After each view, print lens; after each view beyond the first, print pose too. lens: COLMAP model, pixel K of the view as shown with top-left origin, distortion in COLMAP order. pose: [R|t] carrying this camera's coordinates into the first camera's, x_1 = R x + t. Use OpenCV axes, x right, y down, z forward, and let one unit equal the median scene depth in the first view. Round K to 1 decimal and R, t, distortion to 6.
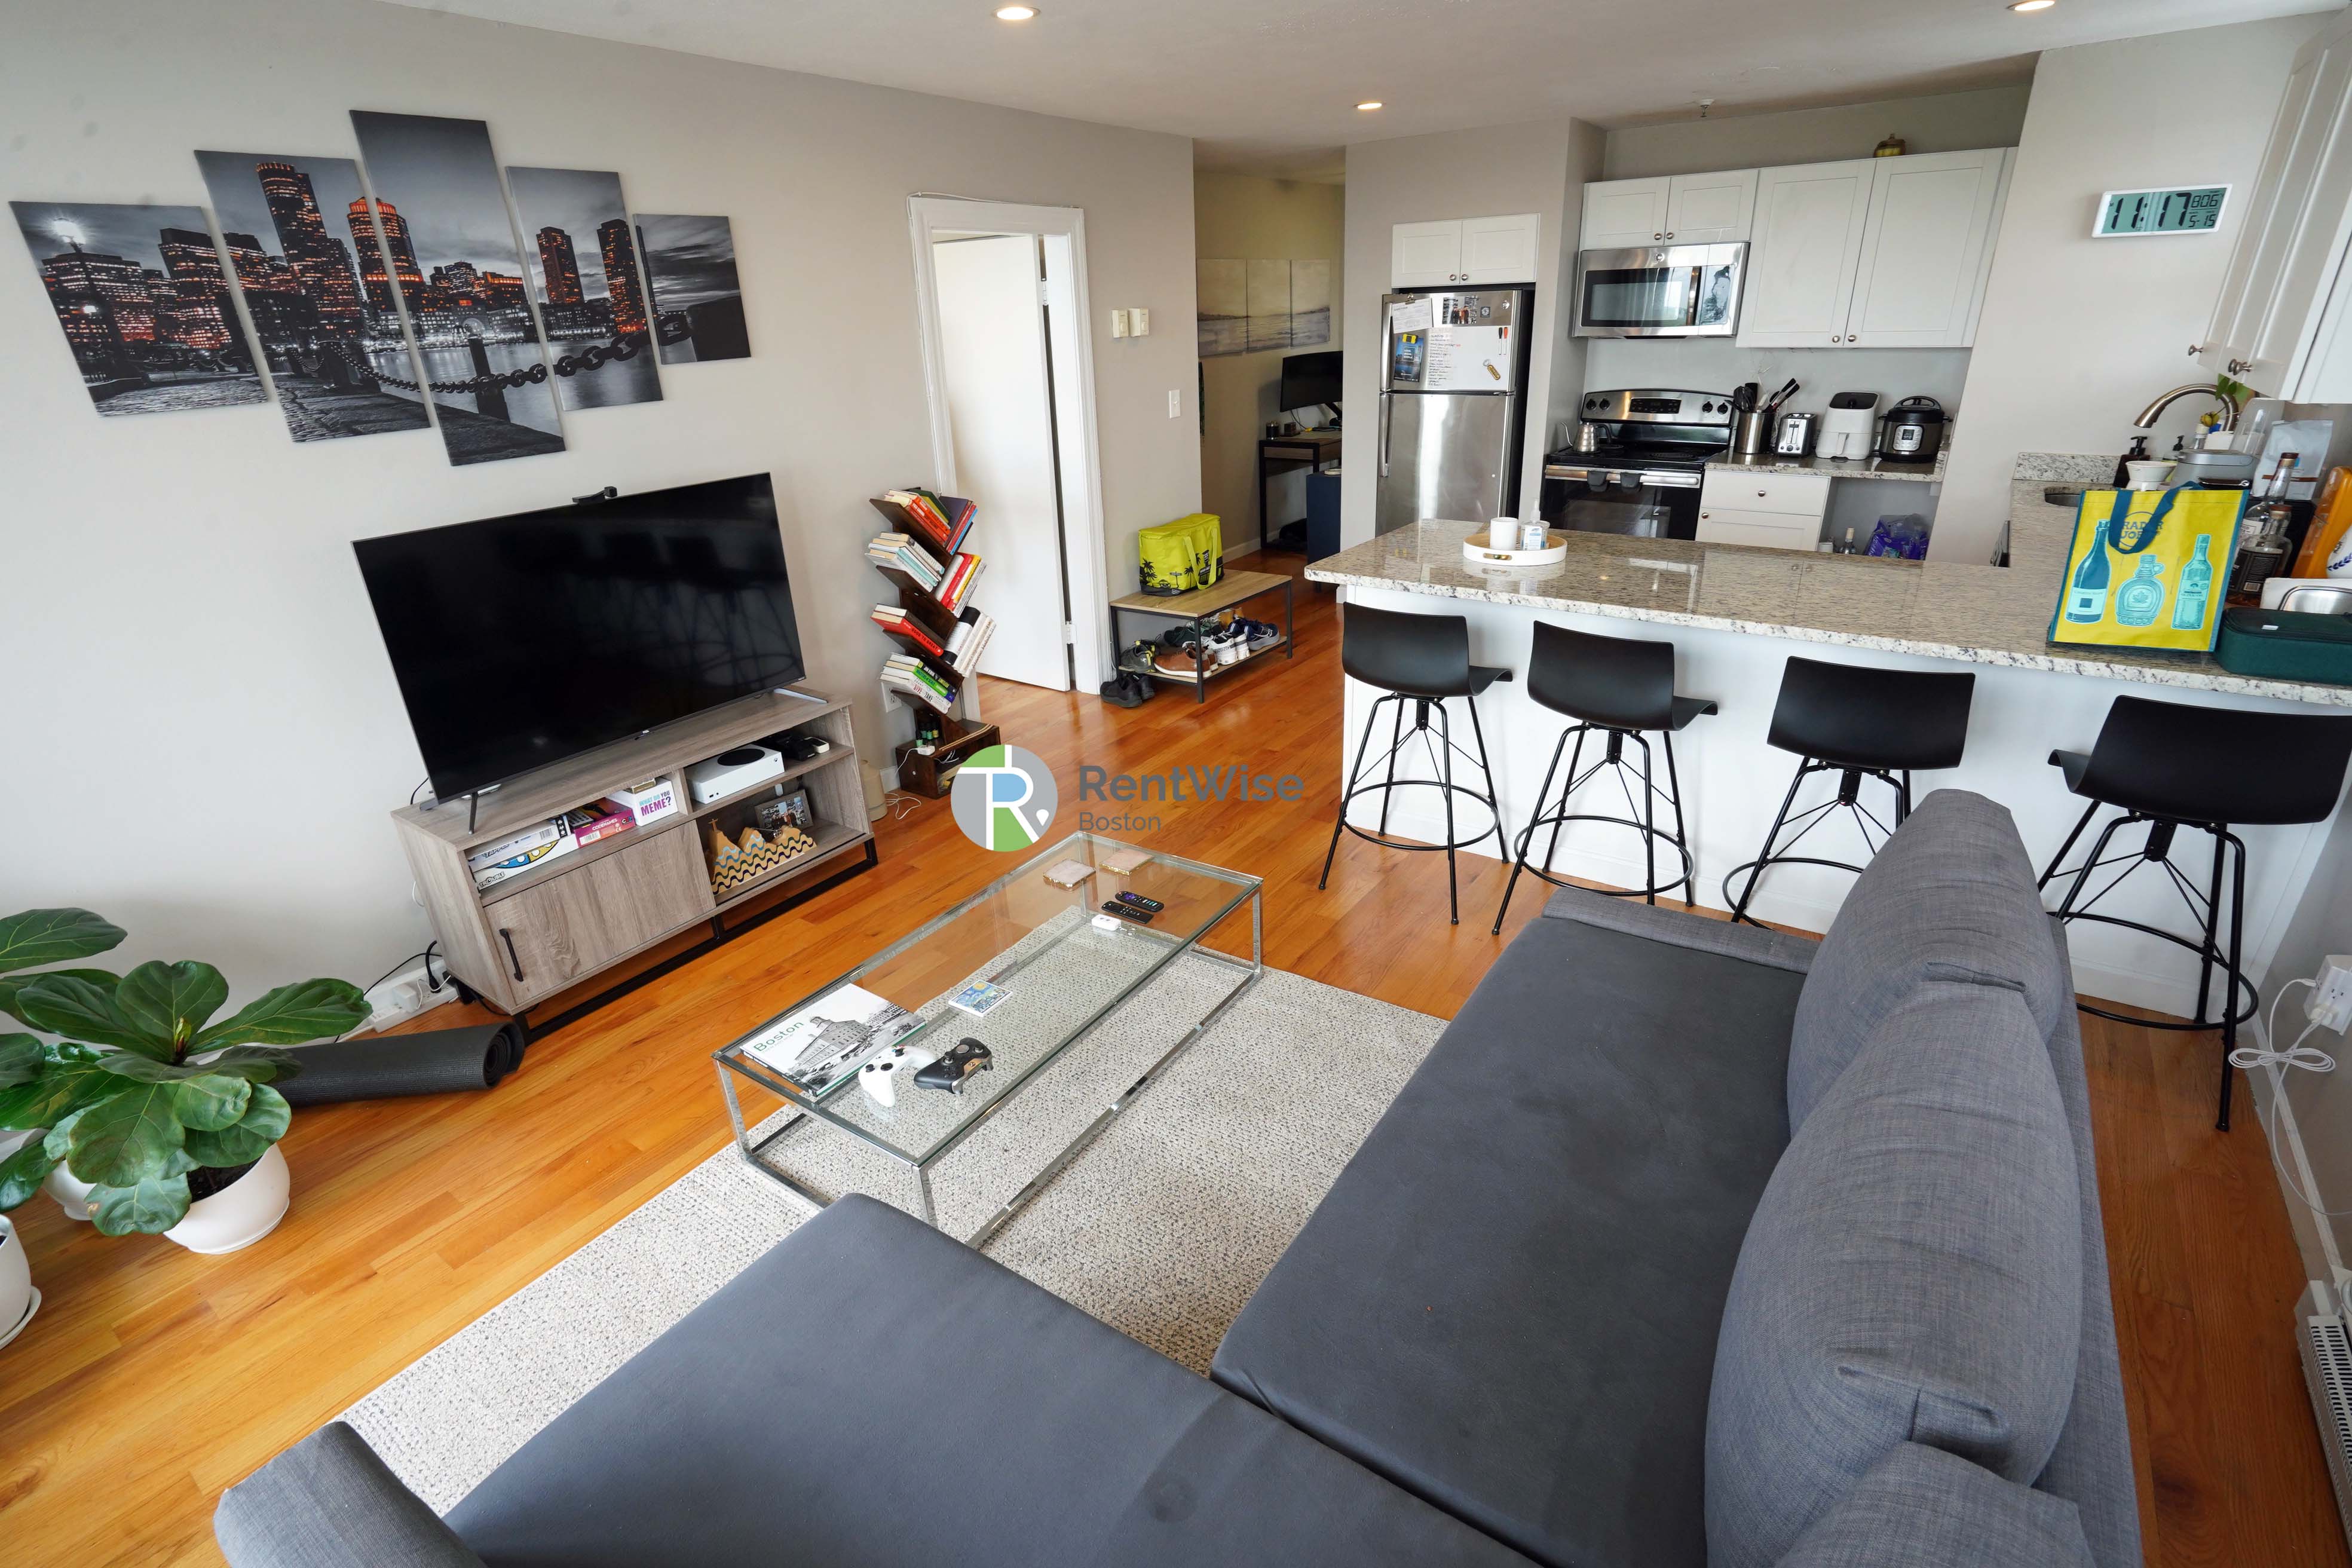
lens RADIAL K [[1094.5, 0, 1167.8], [0, 1094.5, 792.9], [0, 0, 1]] dist [-0.055957, 0.020273]
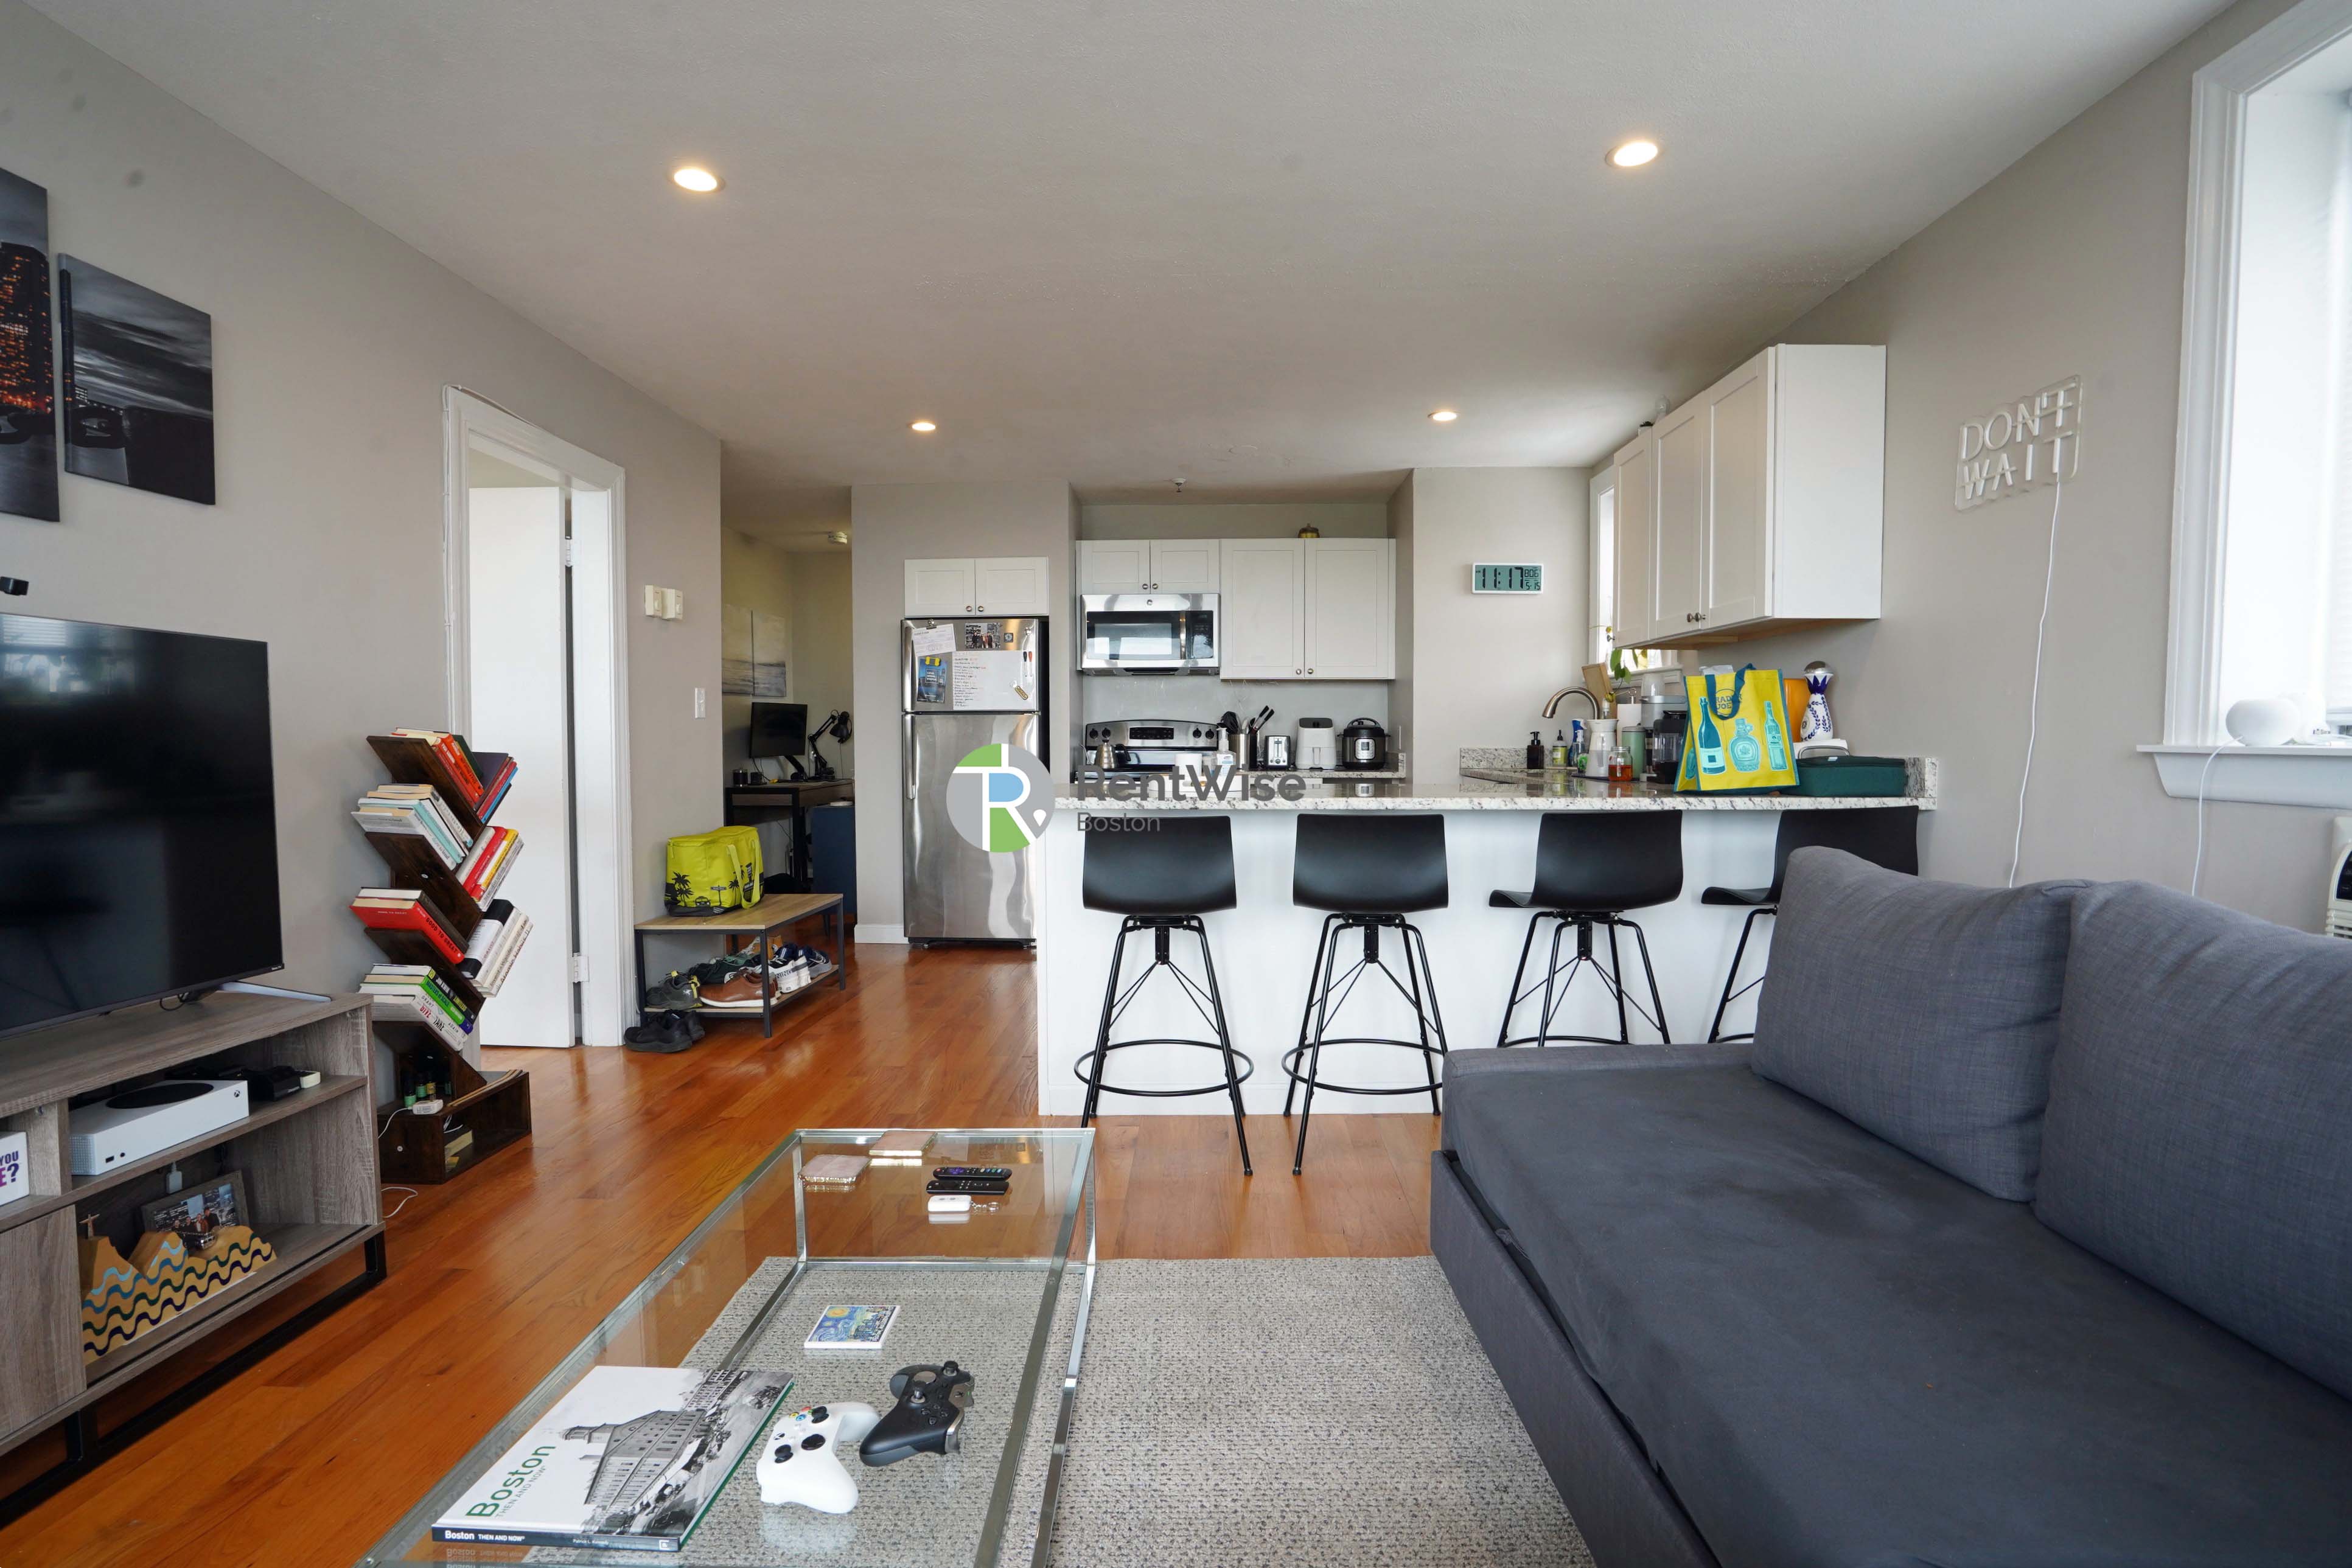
lens RADIAL K [[1119.6, 0, 1168.4], [0, 1119.6, 791.7], [0, 0, 1]] dist [-0.049925, 0.020860]
pose [[0.837448, 0.011749, 0.546391, -0.282389], [0.194231, 0.928101, -0.317652, 0.108910], [-0.510839, 0.372143, 0.774954, 0.249368]]
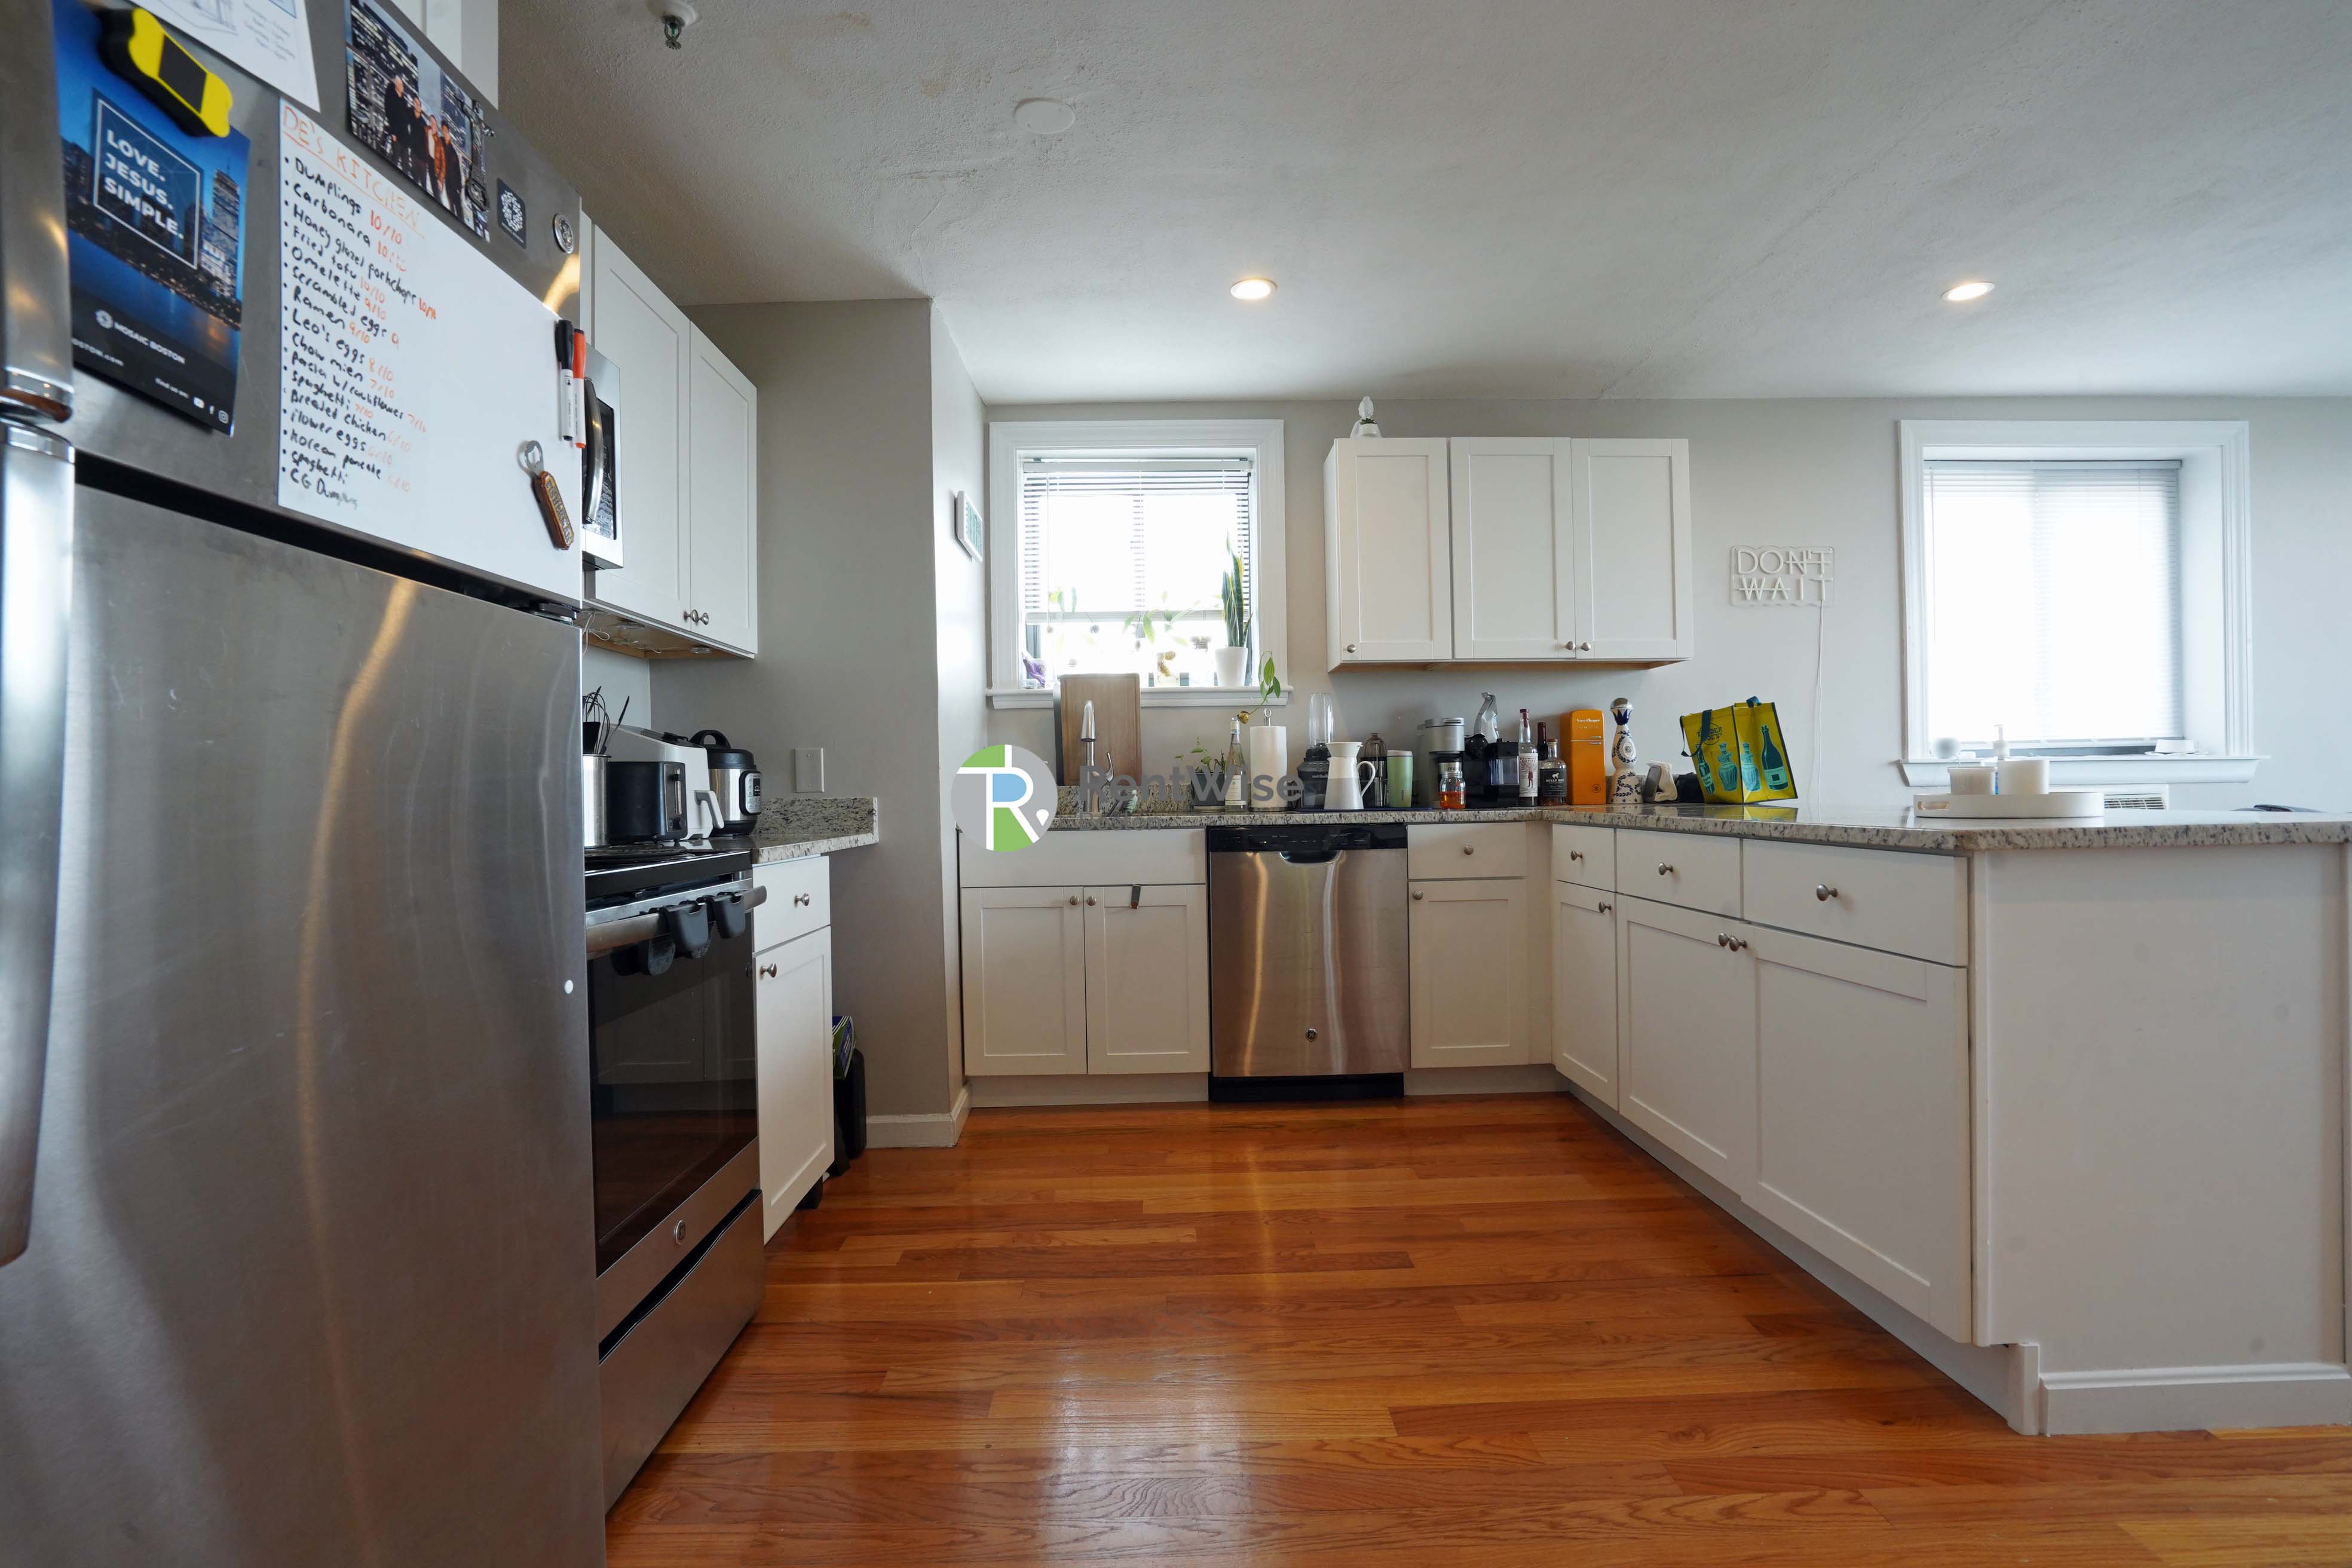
lens RADIAL K [[1094.5, 0, 1167.8], [0, 1094.5, 792.9], [0, 0, 1]] dist [-0.055957, 0.020273]
pose [[-0.589267, 0.048688, 0.806470, 0.116005], [0.369001, 0.904212, 0.215031, -0.600626], [-0.718750, 0.424299, -0.550789, 1.855744]]
